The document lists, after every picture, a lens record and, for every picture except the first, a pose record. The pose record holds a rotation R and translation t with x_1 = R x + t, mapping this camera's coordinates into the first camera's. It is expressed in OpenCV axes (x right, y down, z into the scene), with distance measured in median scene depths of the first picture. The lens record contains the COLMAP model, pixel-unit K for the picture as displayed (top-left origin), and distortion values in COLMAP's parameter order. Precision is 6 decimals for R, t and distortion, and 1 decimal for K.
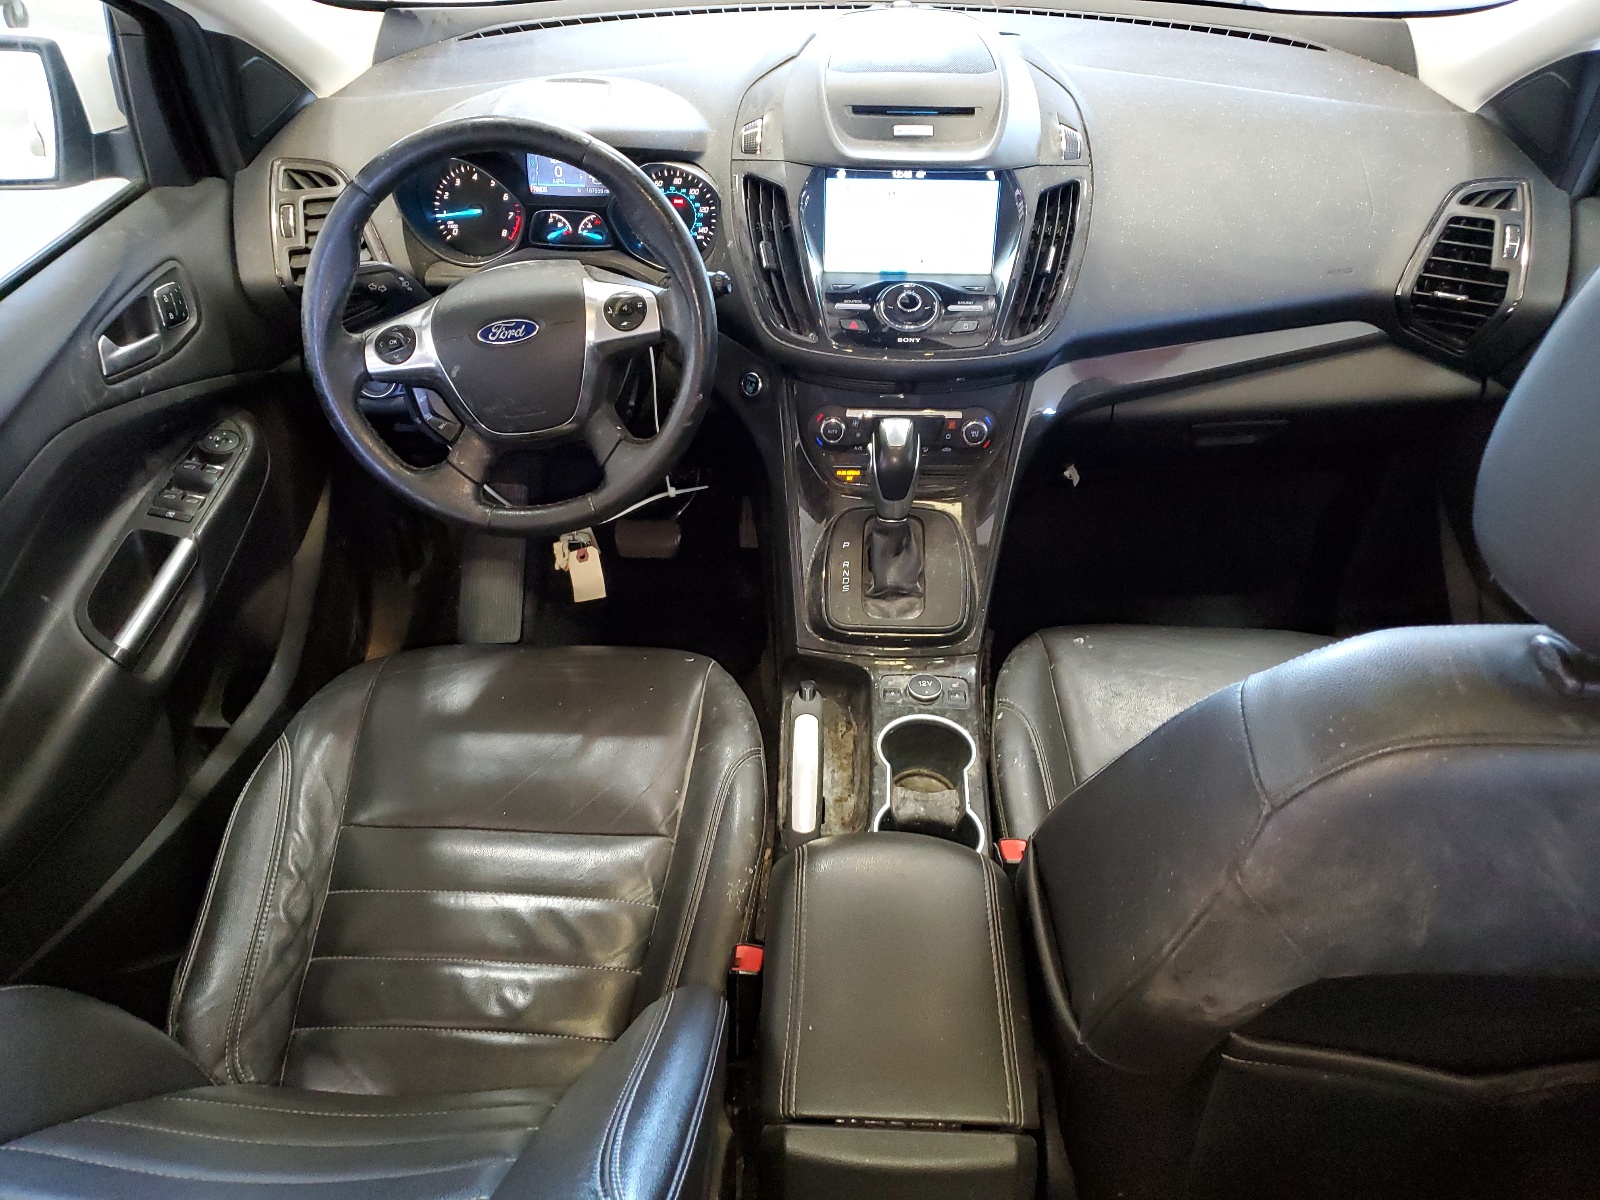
lens RADIAL K [[1215.8, 0, 806.2], [0, 1215.8, 598.8], [0, 0, 1]] dist [-0.015195, -0.003032]
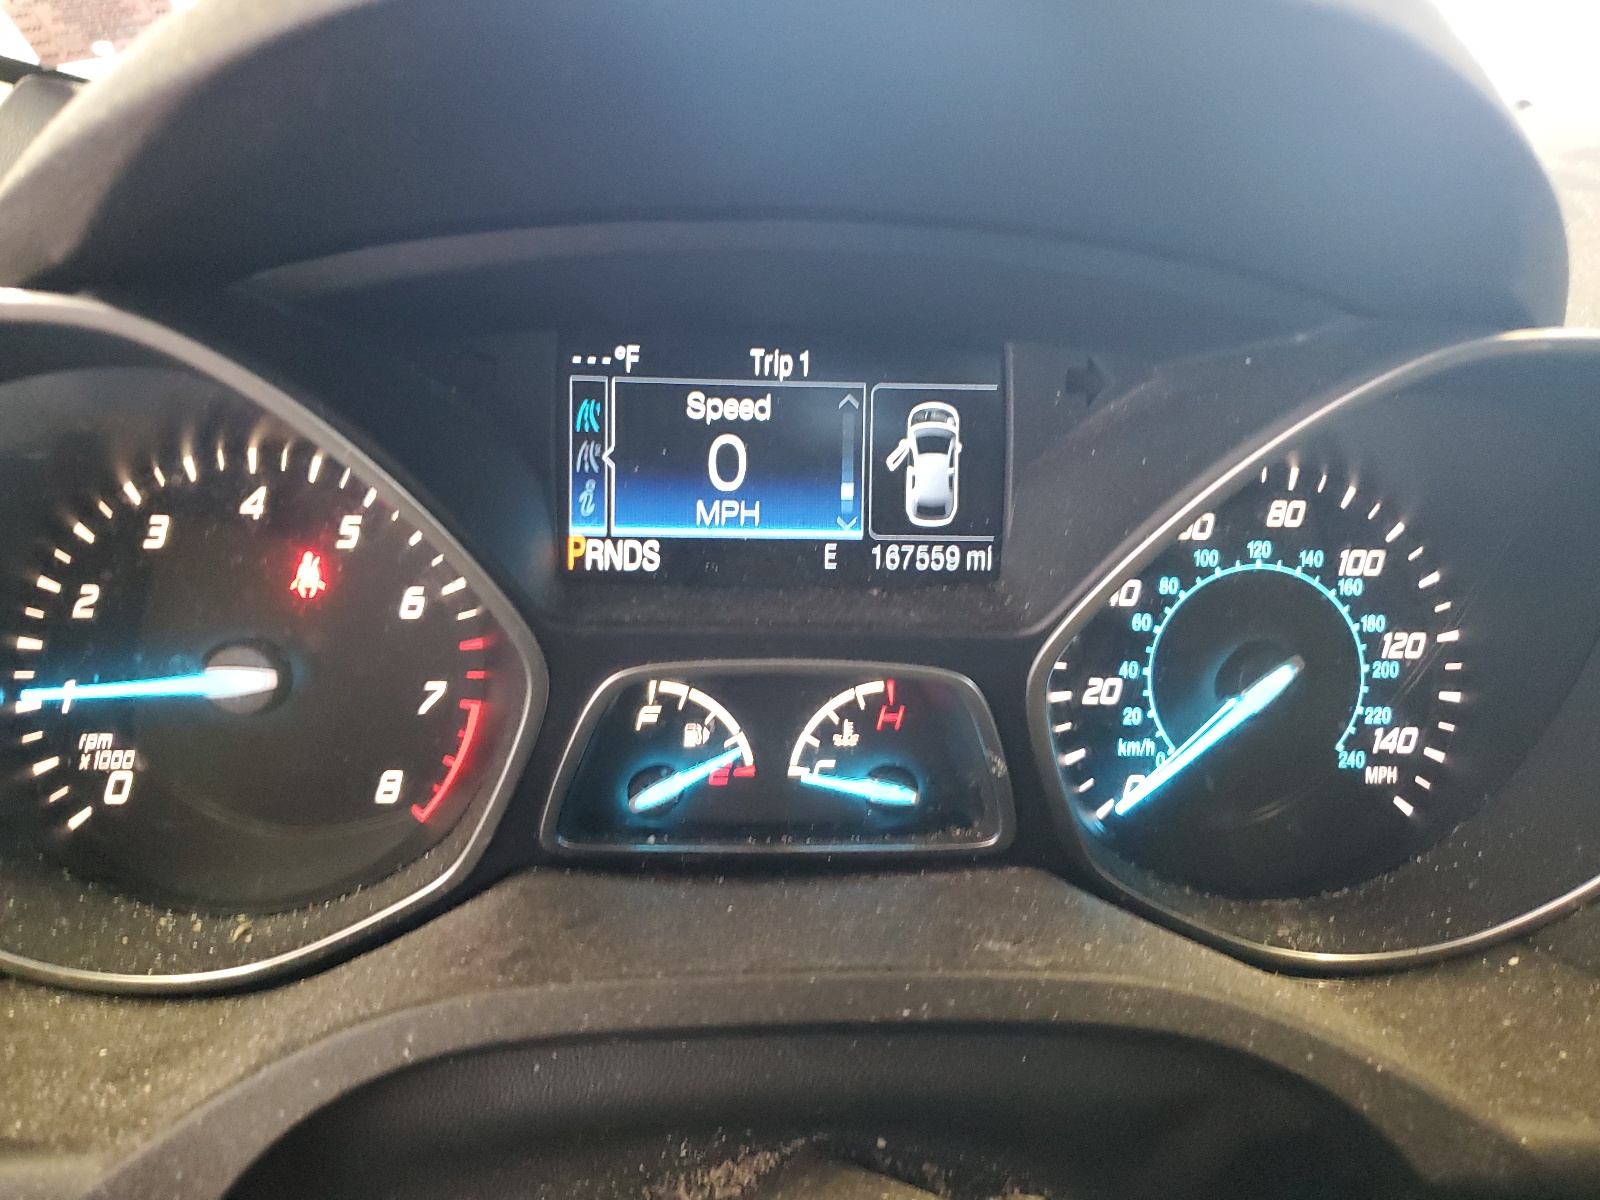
lens RADIAL K [[1215.8, 0, 797.4], [0, 1215.8, 593.7], [0, 0, 1]] dist [-0.015195, -0.003032]
pose [[0.991899, -0.014035, 0.126249, -0.211115], [0.065134, 0.909471, -0.410635, -0.249573], [-0.109056, 0.415531, 0.903017, 0.817884]]
